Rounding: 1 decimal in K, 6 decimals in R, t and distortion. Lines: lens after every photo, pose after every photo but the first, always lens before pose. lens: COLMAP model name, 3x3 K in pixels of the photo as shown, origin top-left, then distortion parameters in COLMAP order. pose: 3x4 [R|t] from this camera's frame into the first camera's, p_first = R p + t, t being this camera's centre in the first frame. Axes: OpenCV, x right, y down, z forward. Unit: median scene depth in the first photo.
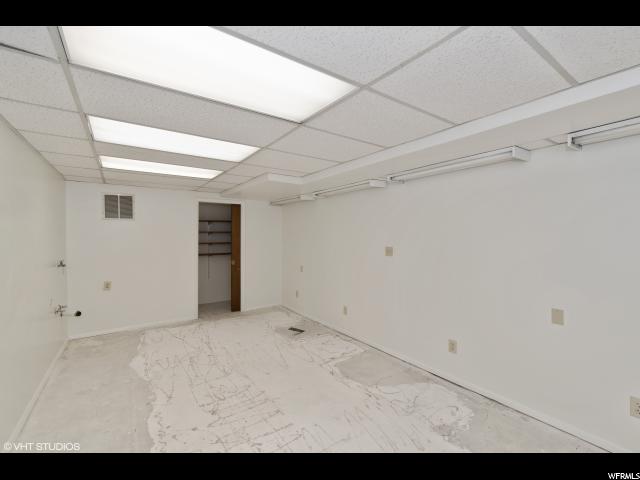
lens RADIAL K [[282.2, 0, 315.1], [0, 282.2, 236.4], [0, 0, 1]] dist [0.003403, 0.000472]
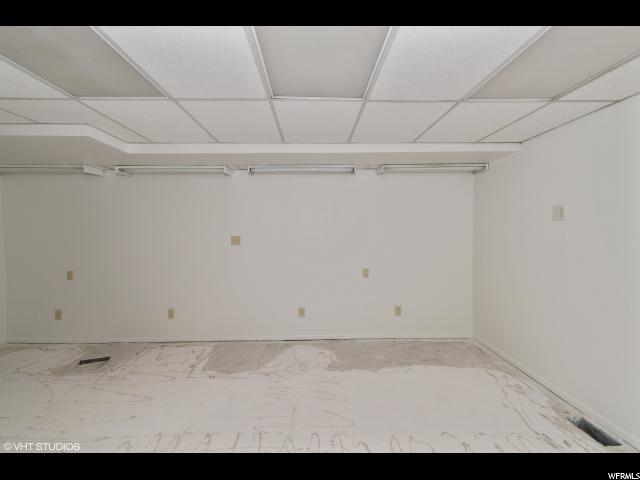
lens RADIAL K [[282.2, 0, 316.3], [0, 282.2, 239.5], [0, 0, 1]] dist [0.003403, 0.000472]
pose [[0.542239, -0.020266, 0.839980, -0.434662], [0.007418, 0.999786, 0.019332, 0.031799], [-0.840192, -0.004252, 0.542273, 0.210237]]
